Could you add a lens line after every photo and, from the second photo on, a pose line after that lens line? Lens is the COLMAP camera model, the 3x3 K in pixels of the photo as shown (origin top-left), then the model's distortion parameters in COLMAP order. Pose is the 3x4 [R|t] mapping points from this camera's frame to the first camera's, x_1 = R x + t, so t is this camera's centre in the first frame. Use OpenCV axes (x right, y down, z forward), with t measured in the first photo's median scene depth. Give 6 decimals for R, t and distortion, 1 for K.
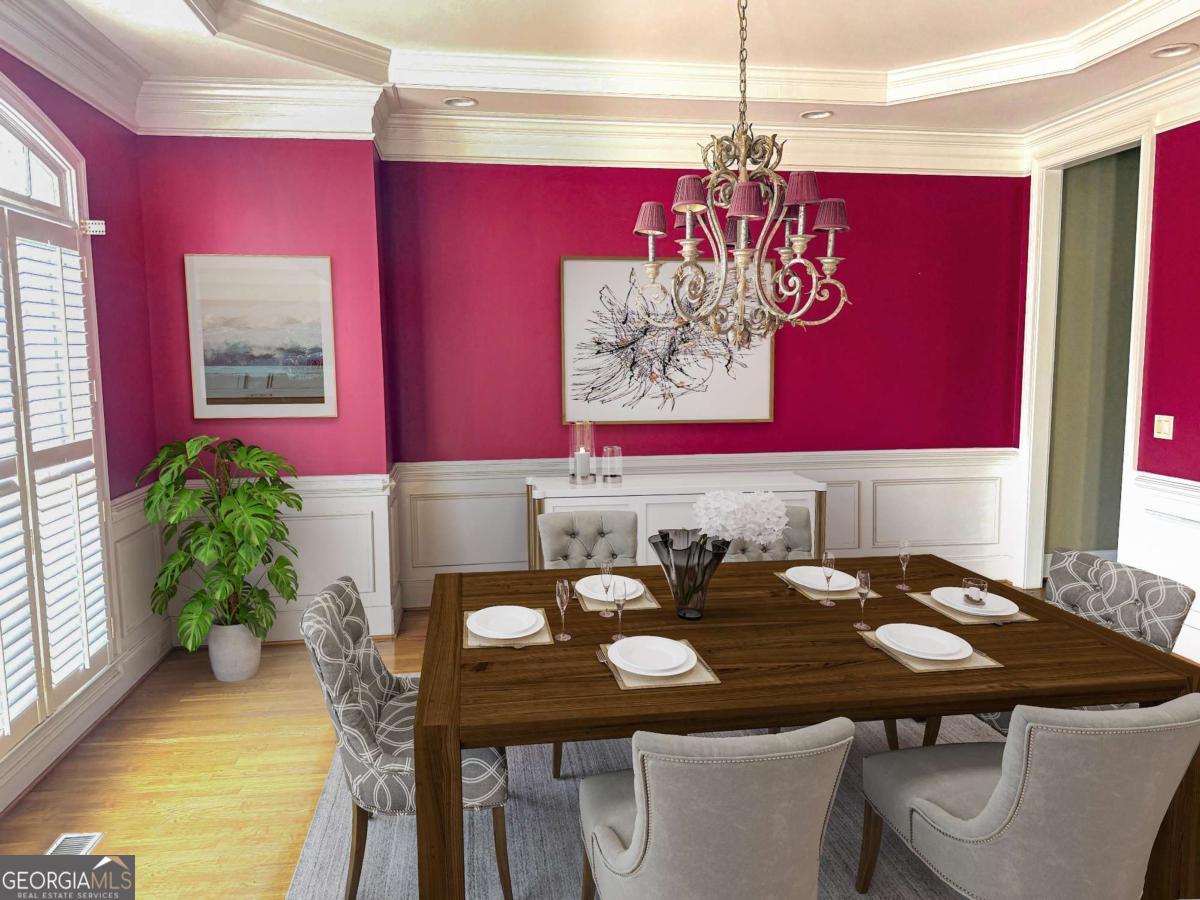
lens RADIAL K [[844.0, 0, 605.5], [0, 844.0, 445.8], [0, 0, 1]] dist [-0.001893, -0.002342]
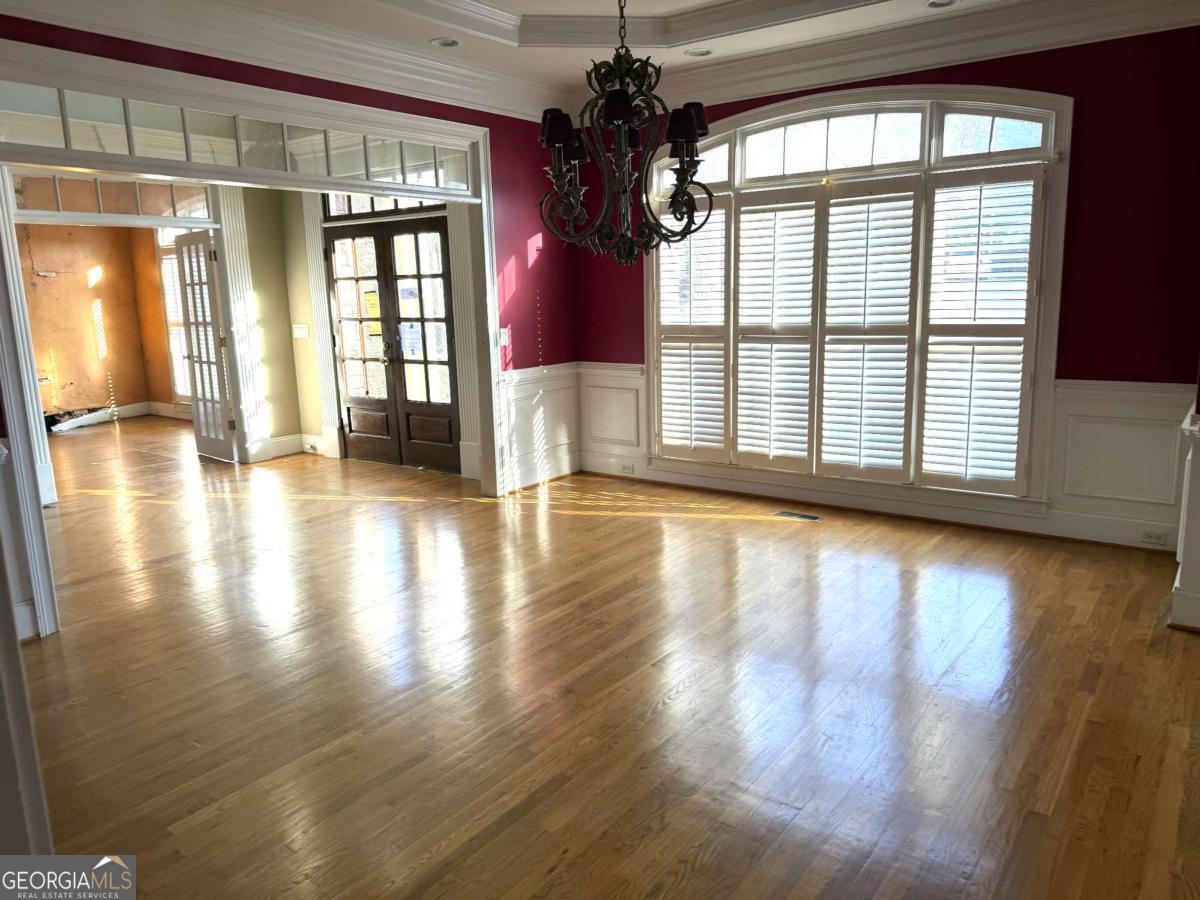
lens RADIAL K [[844.0, 0, 605.5], [0, 844.0, 445.8], [0, 0, 1]] dist [-0.001893, -0.002342]
pose [[-0.717056, 0.152864, -0.680046, 0.883067], [-0.045197, 0.963404, 0.264216, -0.161975], [0.695548, 0.220194, -0.683906, 1.679199]]
